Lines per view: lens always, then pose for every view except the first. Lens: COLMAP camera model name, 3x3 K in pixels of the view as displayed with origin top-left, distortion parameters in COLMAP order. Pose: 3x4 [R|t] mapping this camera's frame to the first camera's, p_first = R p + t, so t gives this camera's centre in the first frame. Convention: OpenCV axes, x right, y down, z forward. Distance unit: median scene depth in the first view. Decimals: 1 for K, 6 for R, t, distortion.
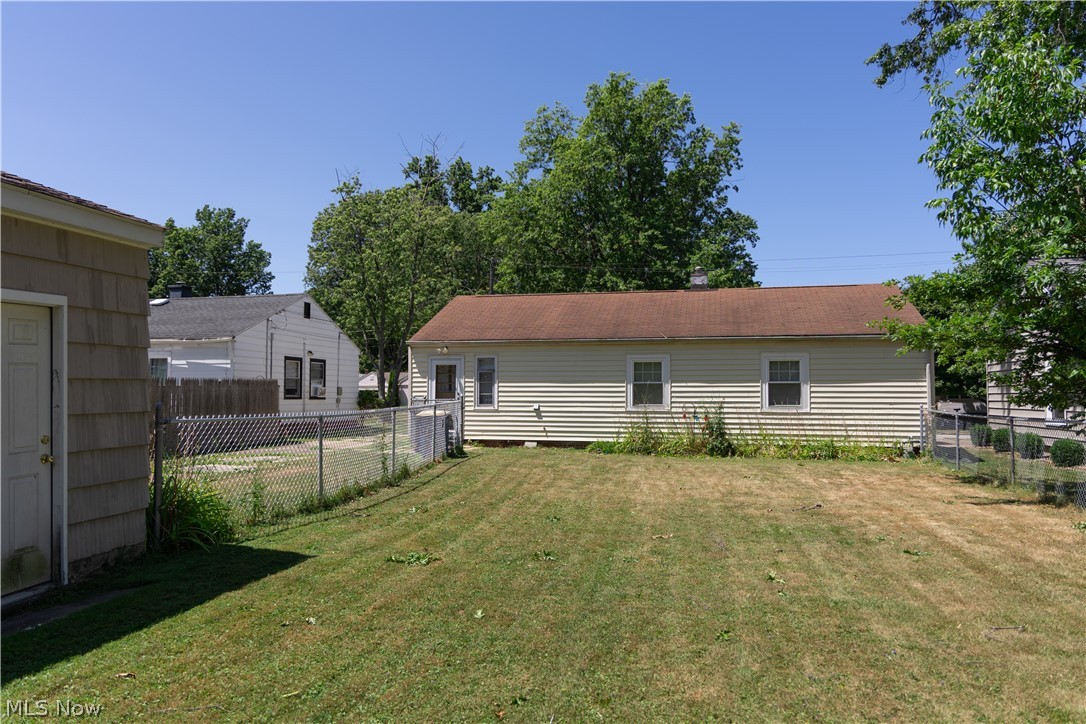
lens RADIAL K [[725.9, 0, 546.3], [0, 725.9, 364.1], [0, 0, 1]] dist [0.007142, -0.004871]
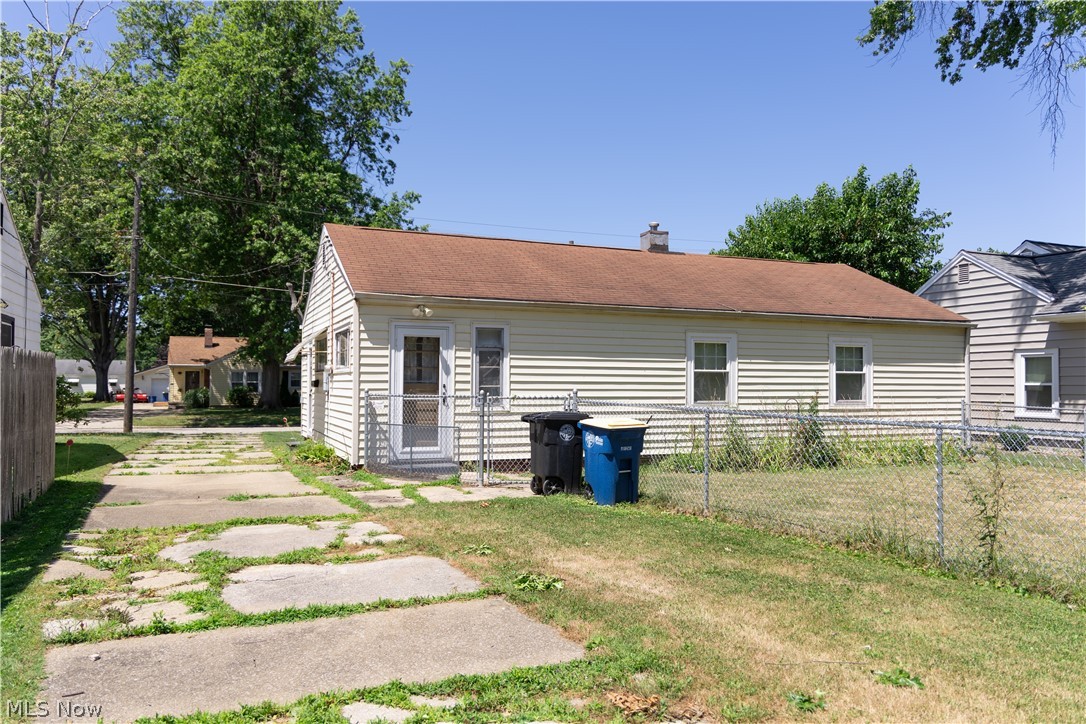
lens RADIAL K [[822.6, 0, 543.0], [0, 822.6, 362.0], [0, 0, 1]] dist [-0.007496, -0.001696]
pose [[0.802157, 0.019764, 0.596786, -0.489097], [-0.026015, 0.999660, 0.001862, 0.019087], [-0.596546, -0.017019, 0.802398, 0.430354]]
